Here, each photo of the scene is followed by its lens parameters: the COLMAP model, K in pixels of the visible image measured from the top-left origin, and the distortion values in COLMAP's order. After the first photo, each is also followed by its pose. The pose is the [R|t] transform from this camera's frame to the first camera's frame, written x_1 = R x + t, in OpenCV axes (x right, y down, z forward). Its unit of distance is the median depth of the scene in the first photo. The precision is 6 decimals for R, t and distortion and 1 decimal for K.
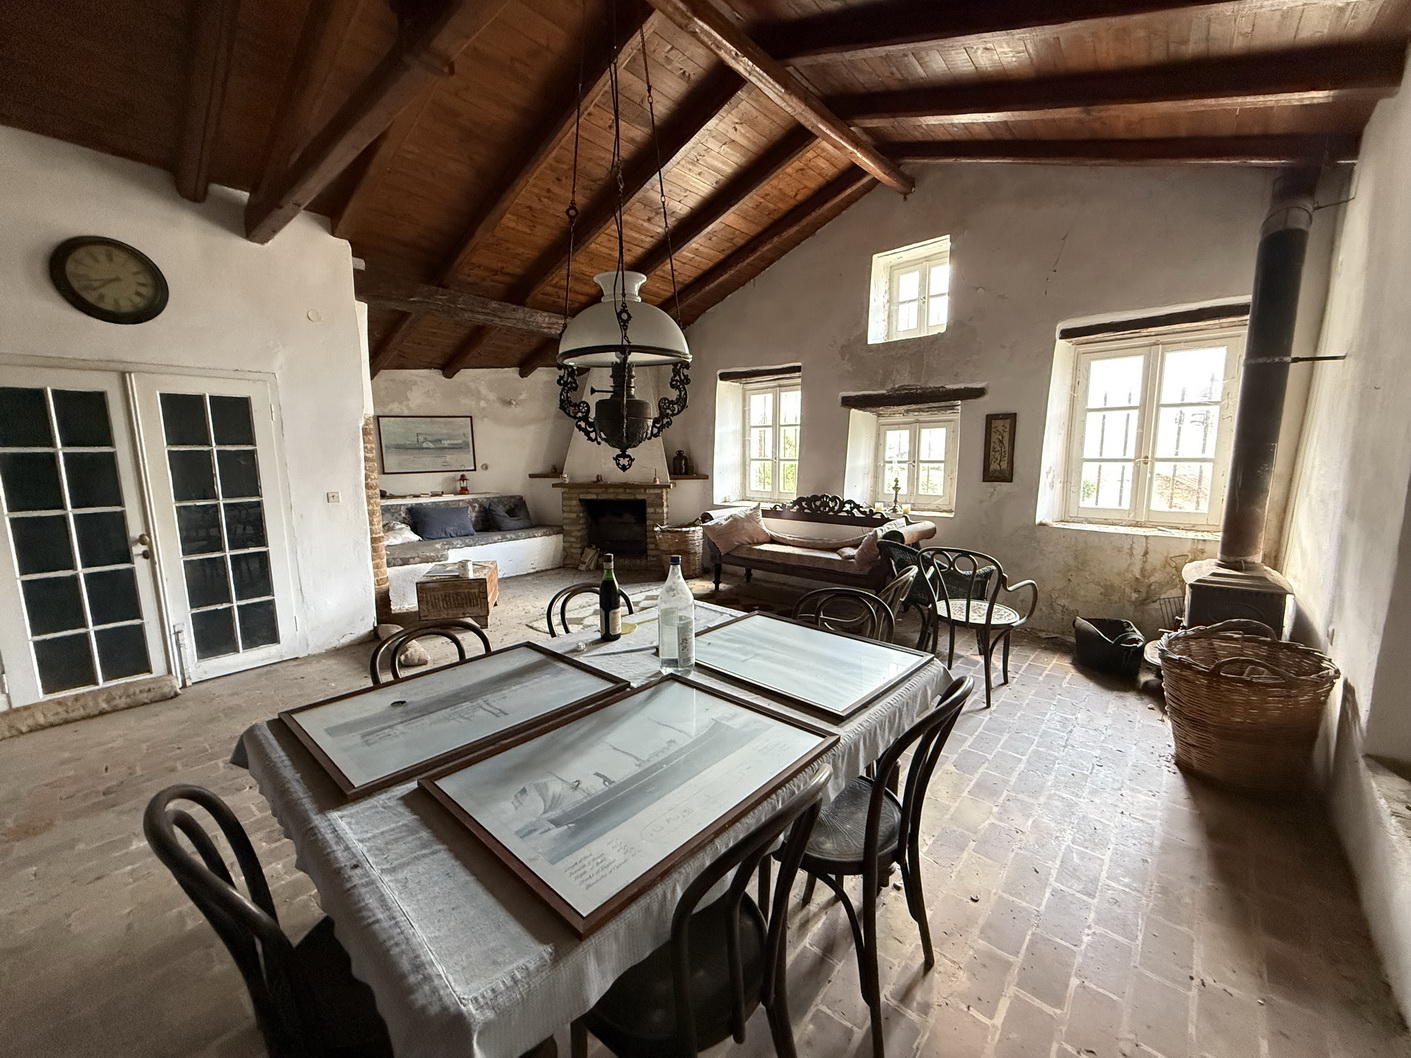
lens RADIAL K [[564.7, 0, 700.2], [0, 564.7, 531.4], [0, 0, 1]] dist [0.001516, -0.000540]
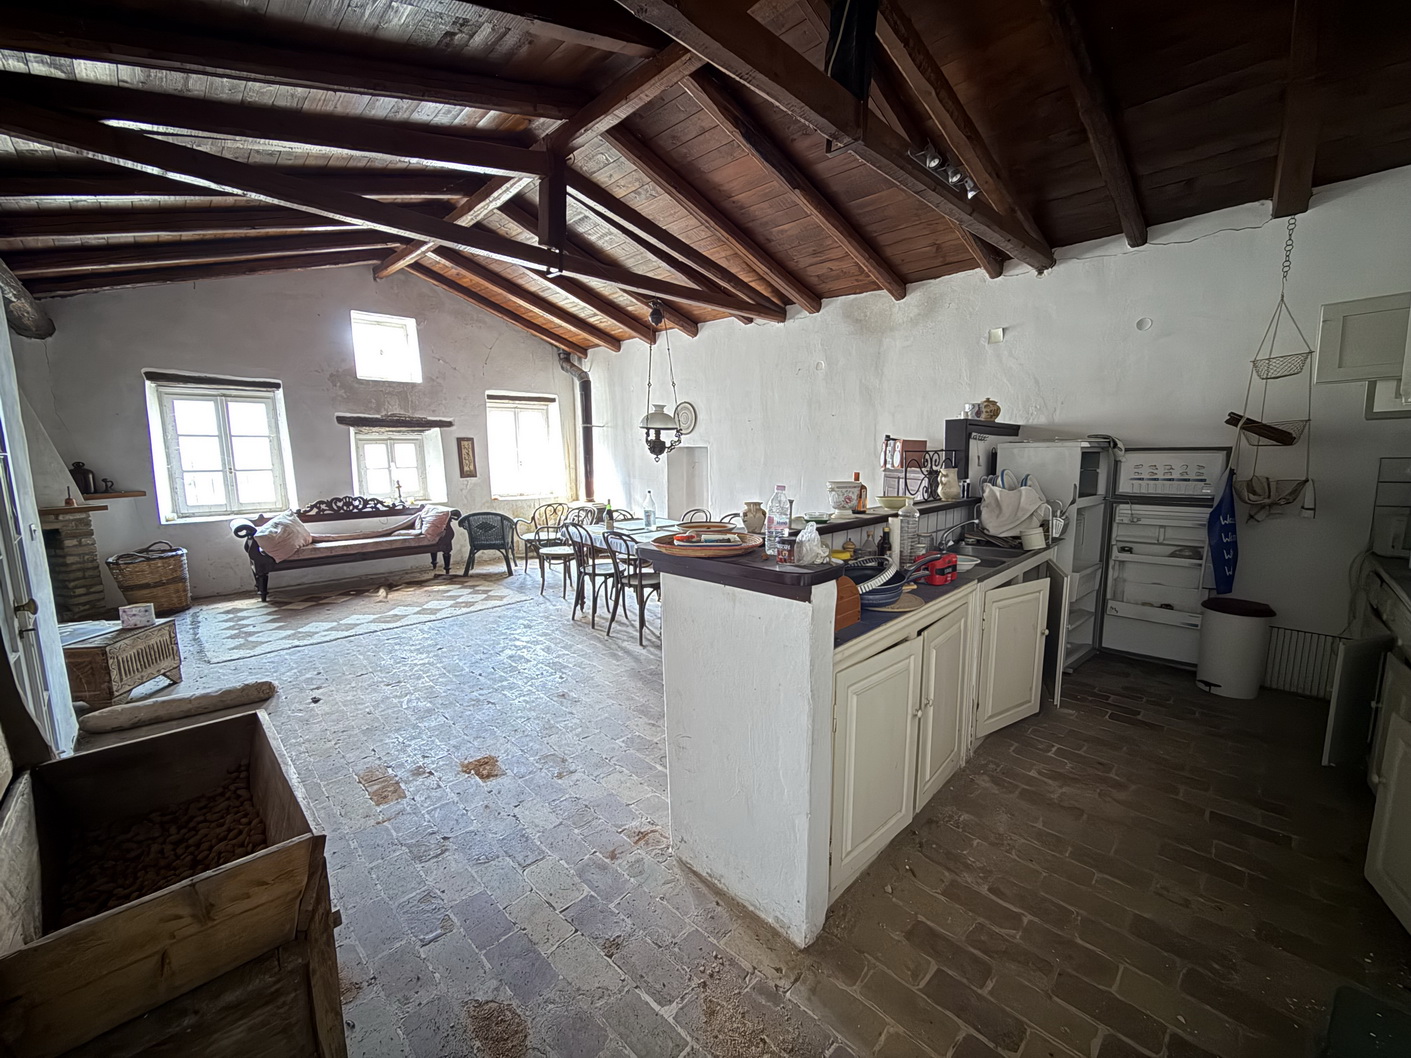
lens RADIAL K [[564.7, 0, 706.2], [0, 564.7, 531.1], [0, 0, 1]] dist [0.001516, -0.000540]
pose [[0.064283, -0.127178, 0.989795, -0.968708], [0.151841, 0.981544, 0.116257, -0.015429], [-0.986312, 0.142818, 0.082407, 0.150280]]
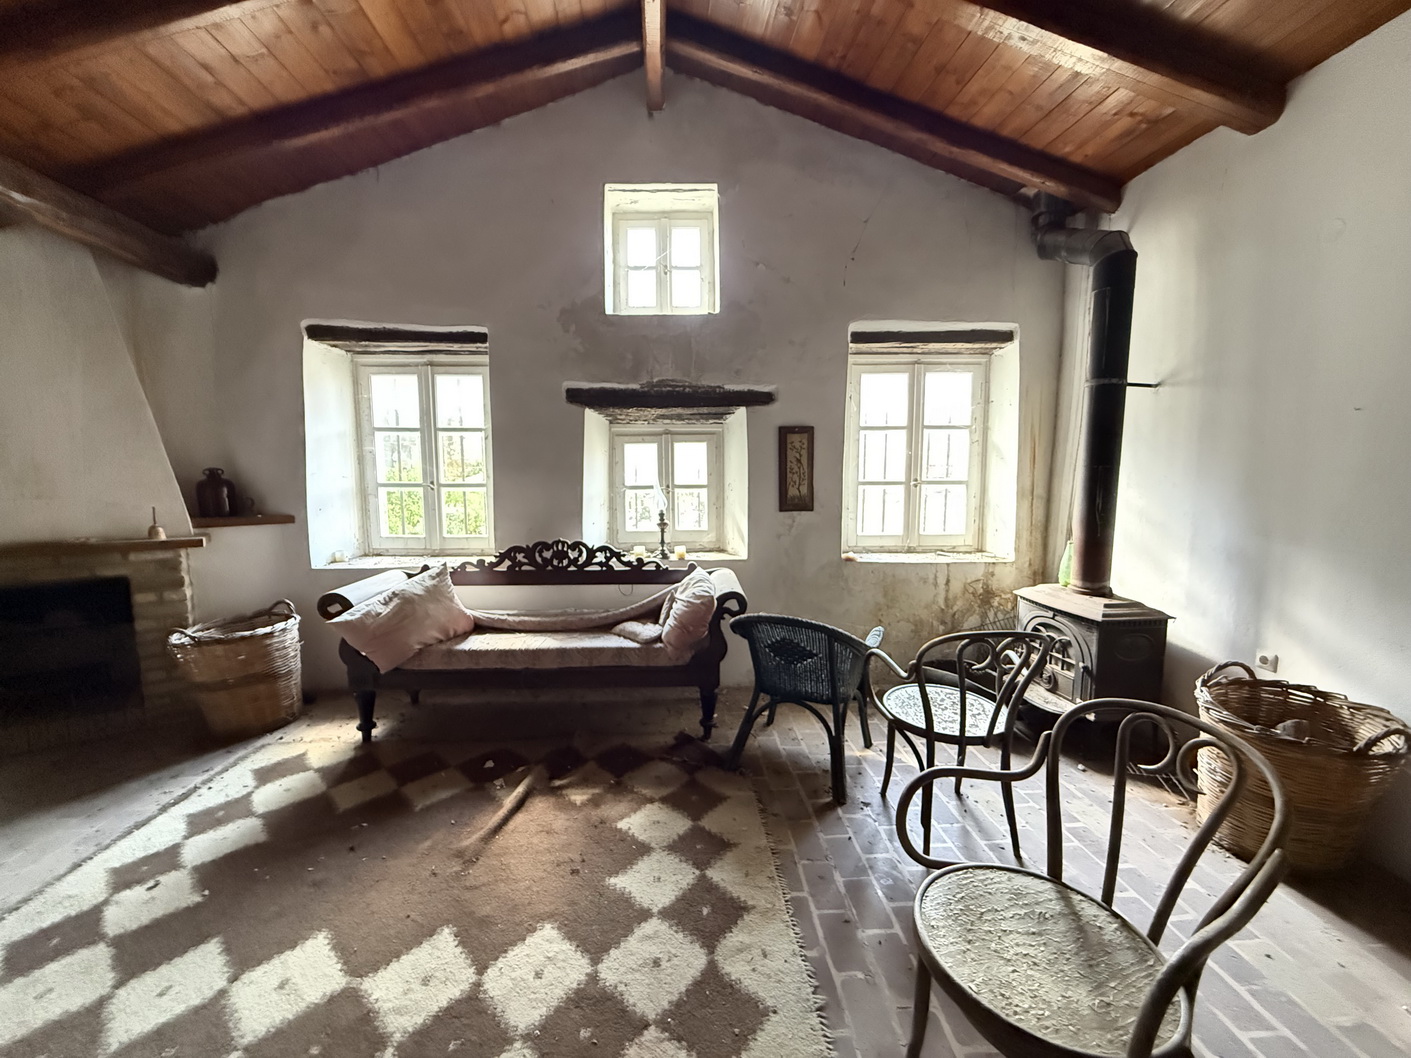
lens RADIAL K [[564.7, 0, 703.0], [0, 564.7, 531.3], [0, 0, 1]] dist [0.001516, -0.000540]
pose [[0.703347, -0.068699, 0.707519, -0.114812], [0.095114, 0.995464, 0.002105, -0.062598], [-0.704454, 0.065814, 0.706691, 0.451875]]
